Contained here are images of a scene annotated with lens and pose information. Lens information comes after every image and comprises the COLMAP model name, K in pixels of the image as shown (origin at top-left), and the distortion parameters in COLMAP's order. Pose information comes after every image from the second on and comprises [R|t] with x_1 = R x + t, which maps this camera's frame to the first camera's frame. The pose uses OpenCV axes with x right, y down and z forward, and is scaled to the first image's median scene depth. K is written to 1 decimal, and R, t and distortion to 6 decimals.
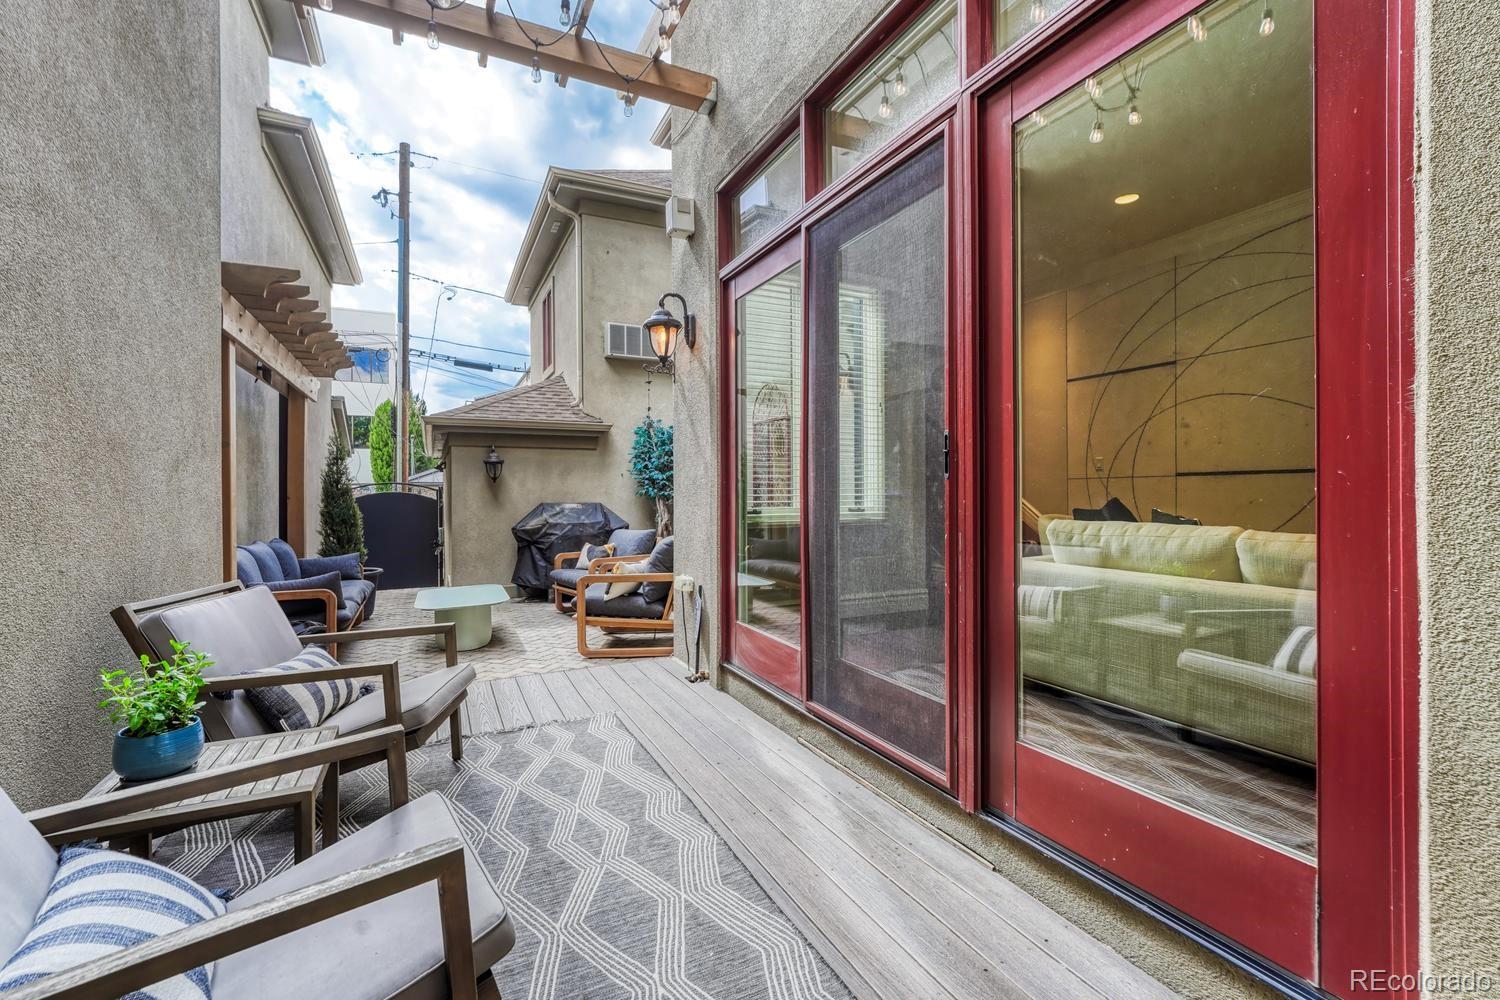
lens RADIAL K [[653.5, 0, 747.6], [0, 653.5, 493.9], [0, 0, 1]] dist [-0.011523, -0.000396]
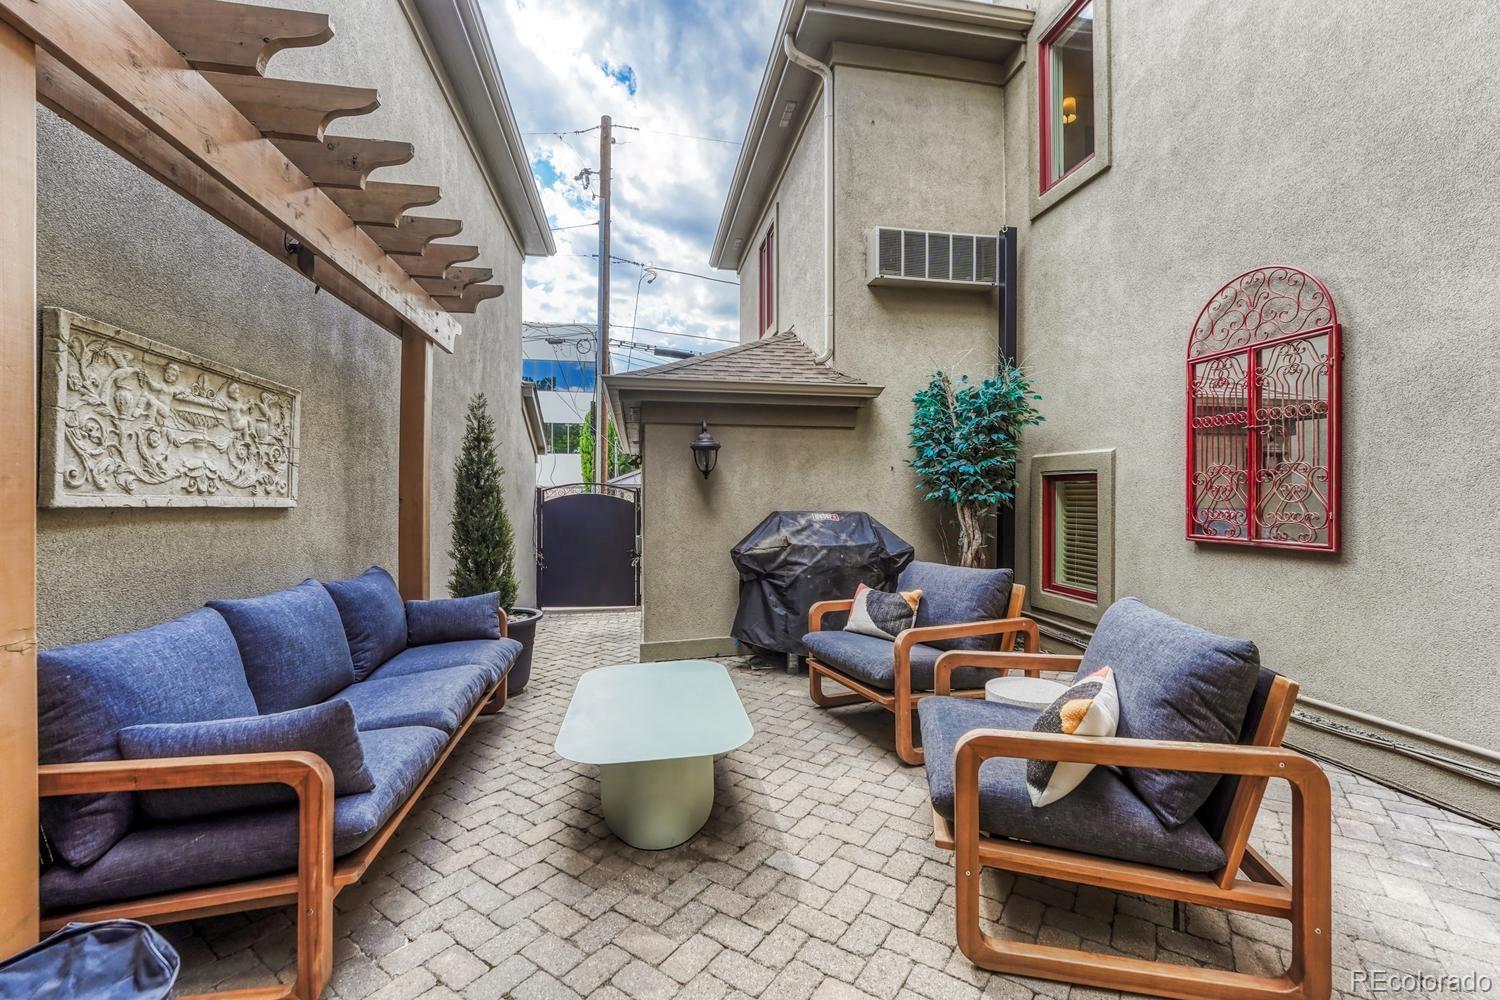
lens RADIAL K [[597.0, 0, 746.7], [0, 597.0, 496.3], [0, 0, 1]] dist [-0.000693, -0.000052]
pose [[0.963063, 0.007882, -0.269160, -0.180096], [-0.008611, 0.999962, -0.001526, 0.000319], [0.269138, 0.003787, 0.963094, 0.418073]]
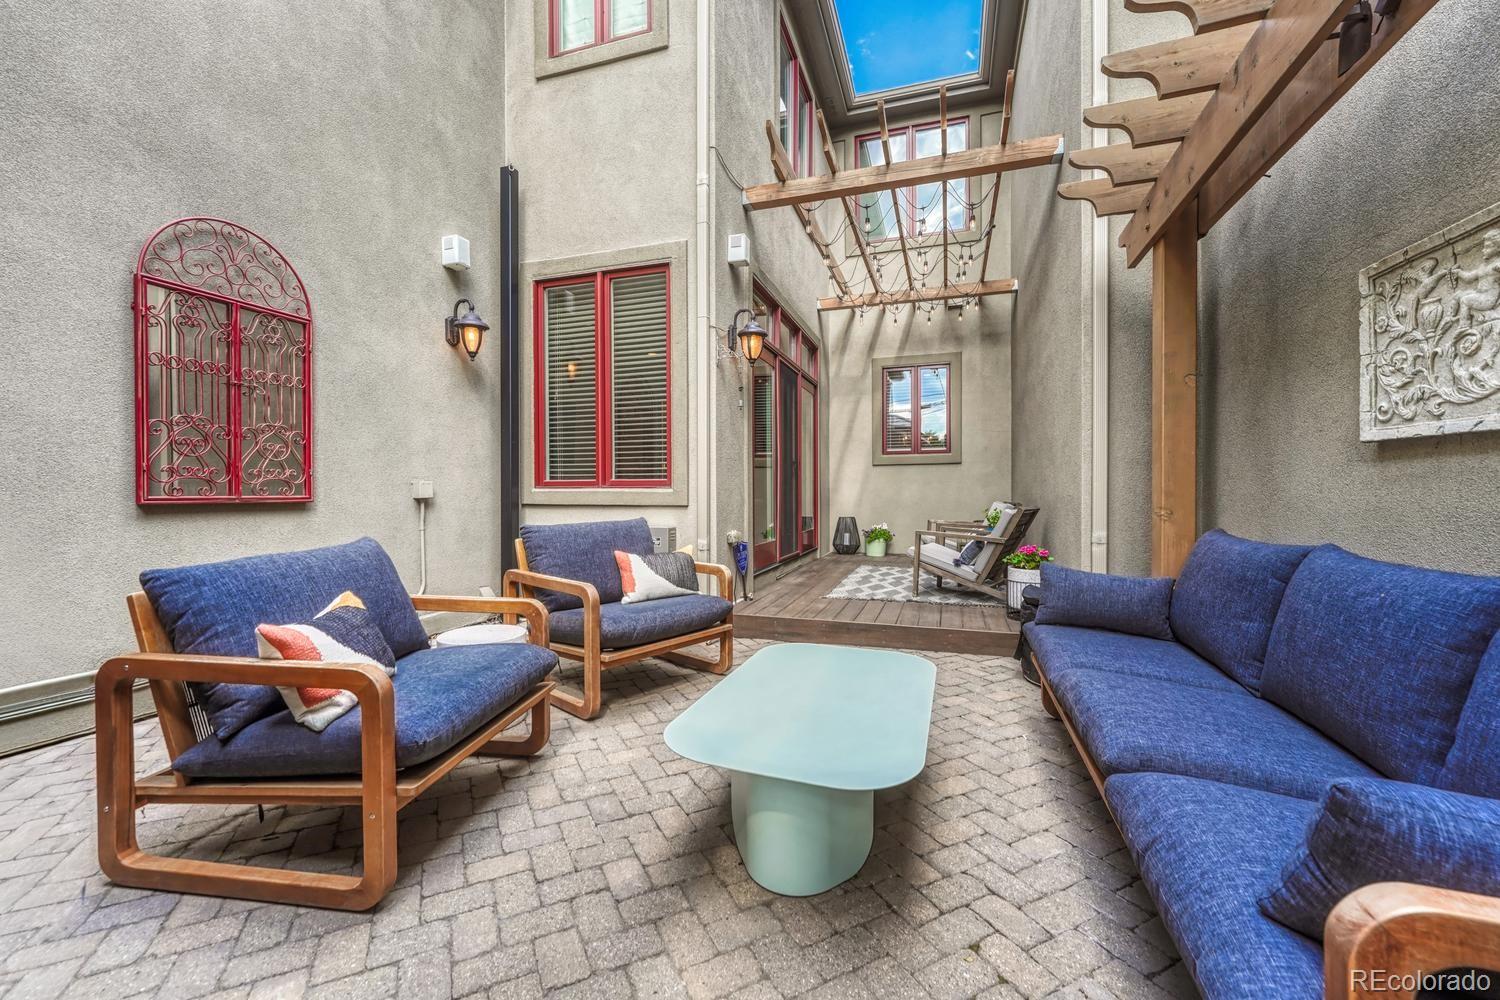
lens RADIAL K [[597.0, 0, 746.9], [0, 597.0, 494.4], [0, 0, 1]] dist [-0.000693, -0.000052]
pose [[-0.710768, 0.005084, 0.703408, -0.428349], [0.008015, 0.999967, 0.000872, 0.022143], [-0.703380, 0.006258, -0.710786, 0.846912]]
